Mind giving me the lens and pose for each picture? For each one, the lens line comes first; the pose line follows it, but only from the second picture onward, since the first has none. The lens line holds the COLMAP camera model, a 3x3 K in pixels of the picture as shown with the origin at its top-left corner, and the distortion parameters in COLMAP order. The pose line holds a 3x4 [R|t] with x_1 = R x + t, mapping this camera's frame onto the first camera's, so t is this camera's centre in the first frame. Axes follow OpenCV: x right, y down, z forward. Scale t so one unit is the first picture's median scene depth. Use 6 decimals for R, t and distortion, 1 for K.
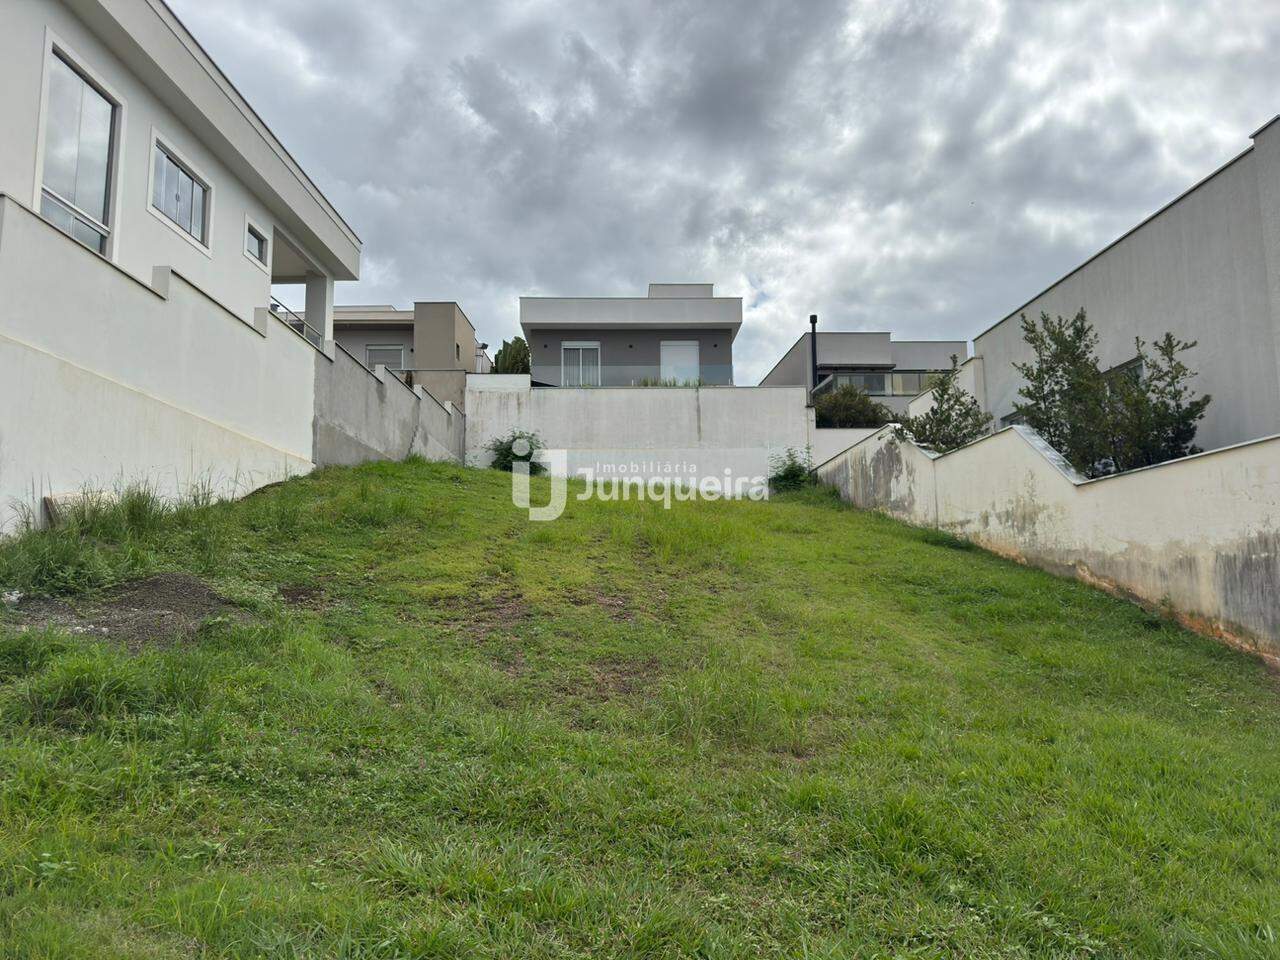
lens RADIAL K [[906.1, 0, 655.3], [0, 906.1, 482.5], [0, 0, 1]] dist [0.099395, -0.144820]
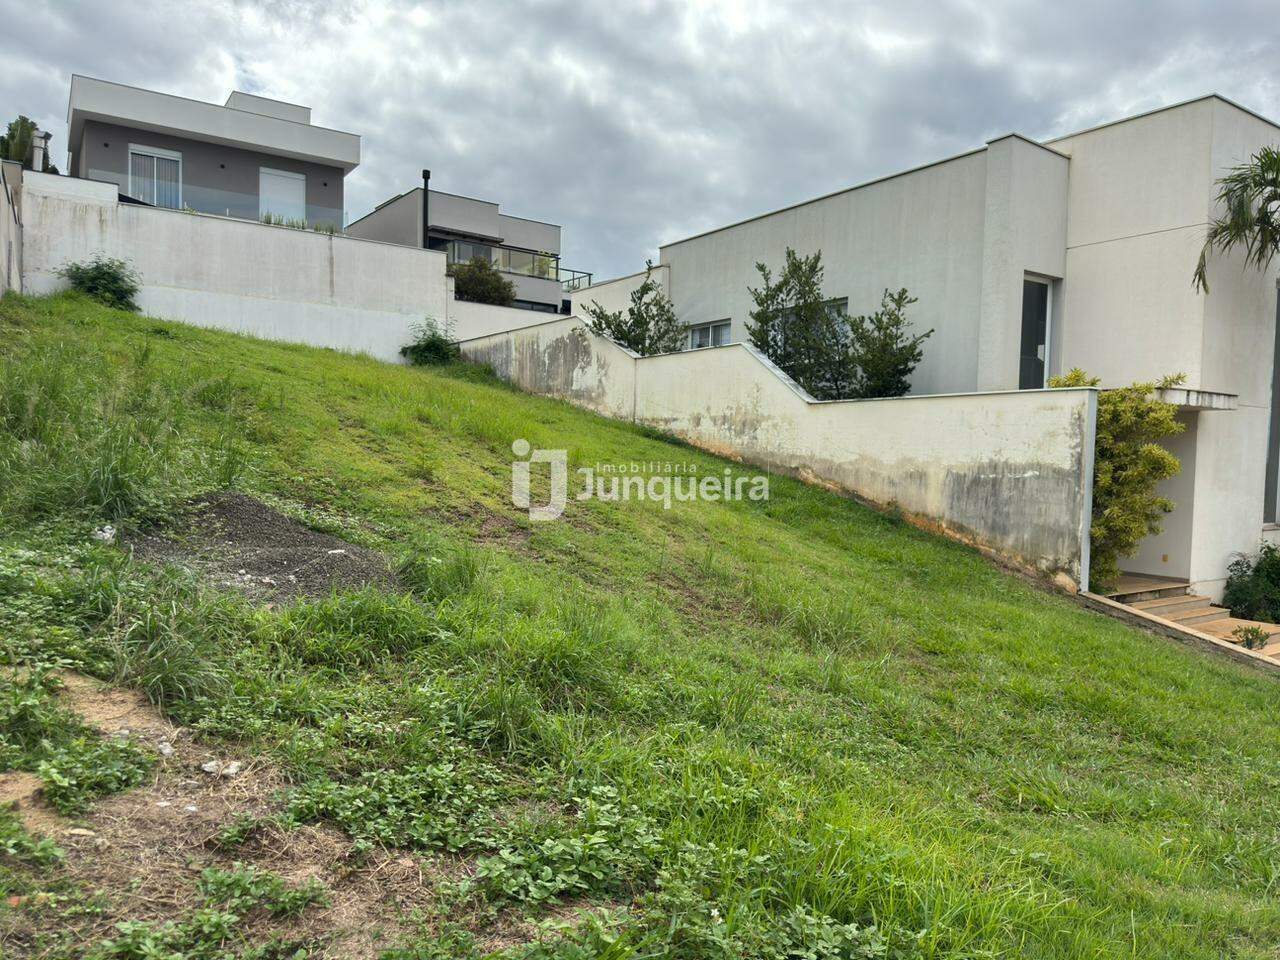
lens RADIAL K [[887.0, 0, 658.5], [0, 887.0, 519.4], [0, 0, 1]] dist [0.092988, -0.127227]
pose [[0.848812, -0.003000, 0.528686, -0.325526], [-0.099881, 0.981067, 0.165928, -0.021042], [-0.519174, -0.193647, 0.832442, 0.087795]]
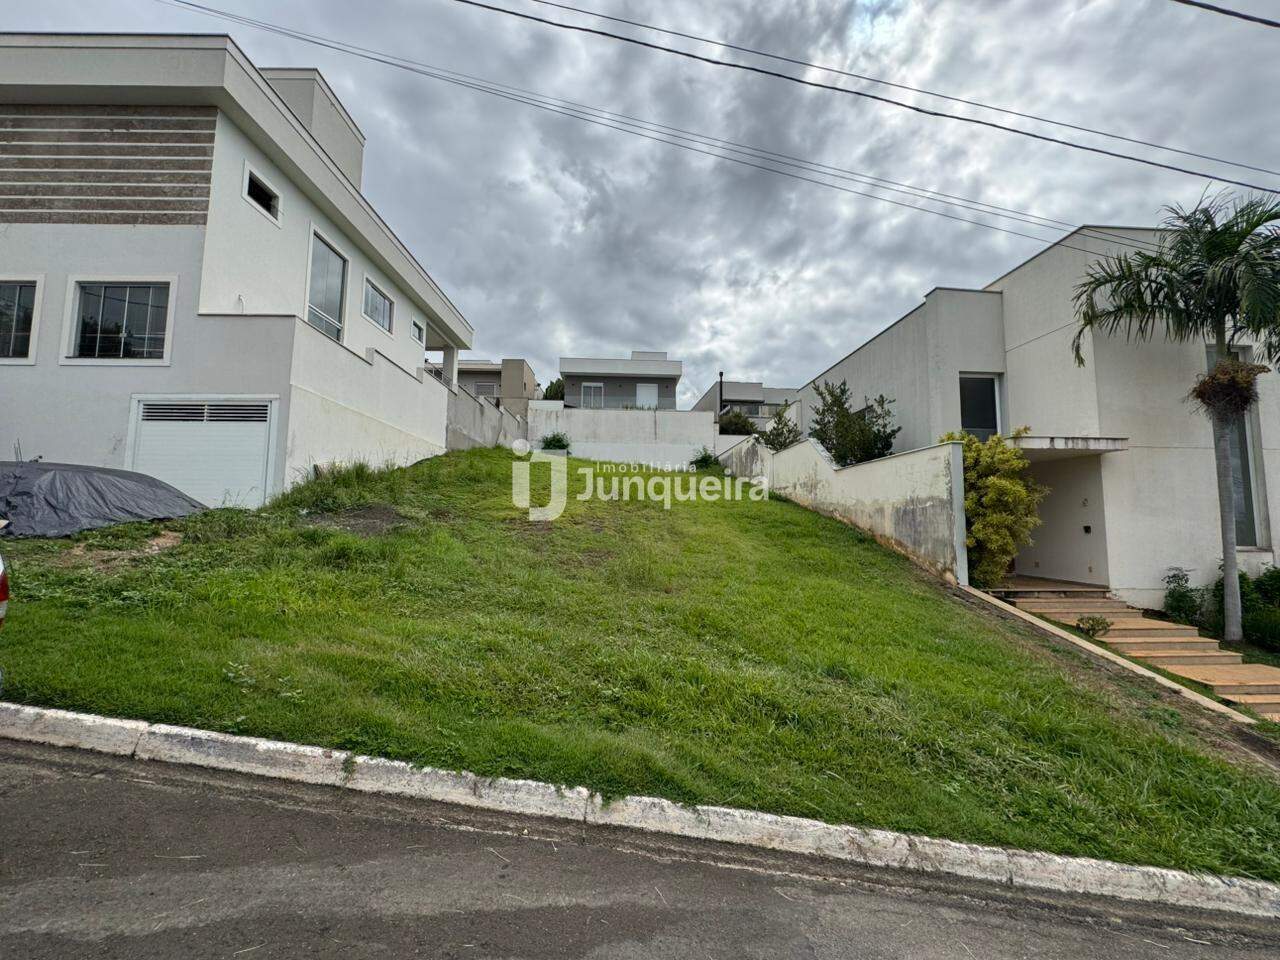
lens RADIAL K [[513.0, 0, 644.3], [0, 513.0, 483.5], [0, 0, 1]] dist [-0.001729, -0.000486]
pose [[0.999606, 0.024886, 0.013014, 0.033545], [-0.025442, 0.998689, 0.044427, -0.006583], [-0.011891, -0.044740, 0.998928, -0.089972]]
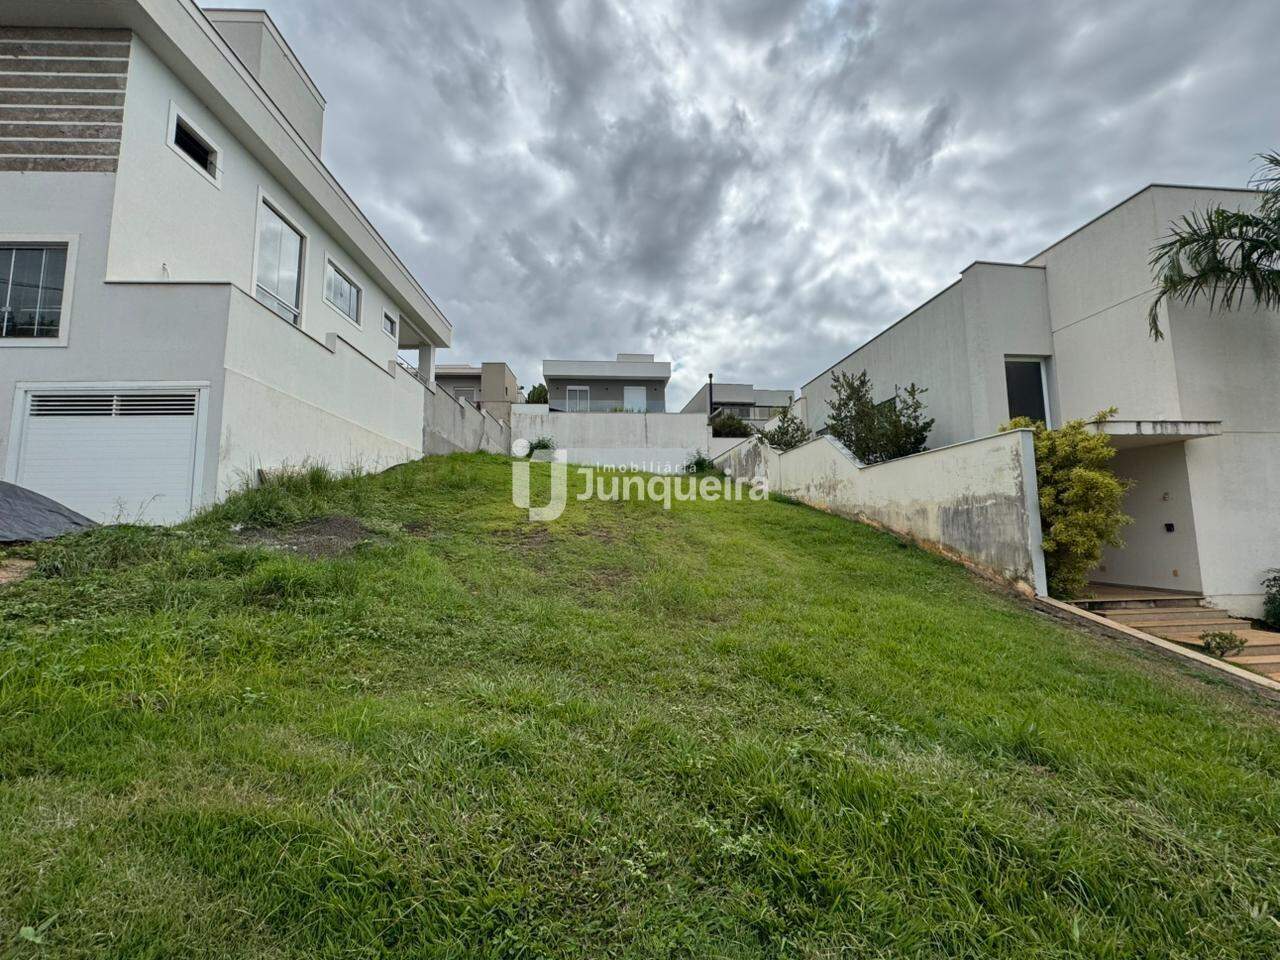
lens RADIAL K [[513.0, 0, 644.3], [0, 513.0, 483.5], [0, 0, 1]] dist [-0.001729, -0.000486]
pose [[0.998715, 0.005729, 0.050351, -0.009752], [-0.007122, 0.999596, 0.027520, 0.007234], [-0.050173, -0.027843, 0.998352, 0.025747]]
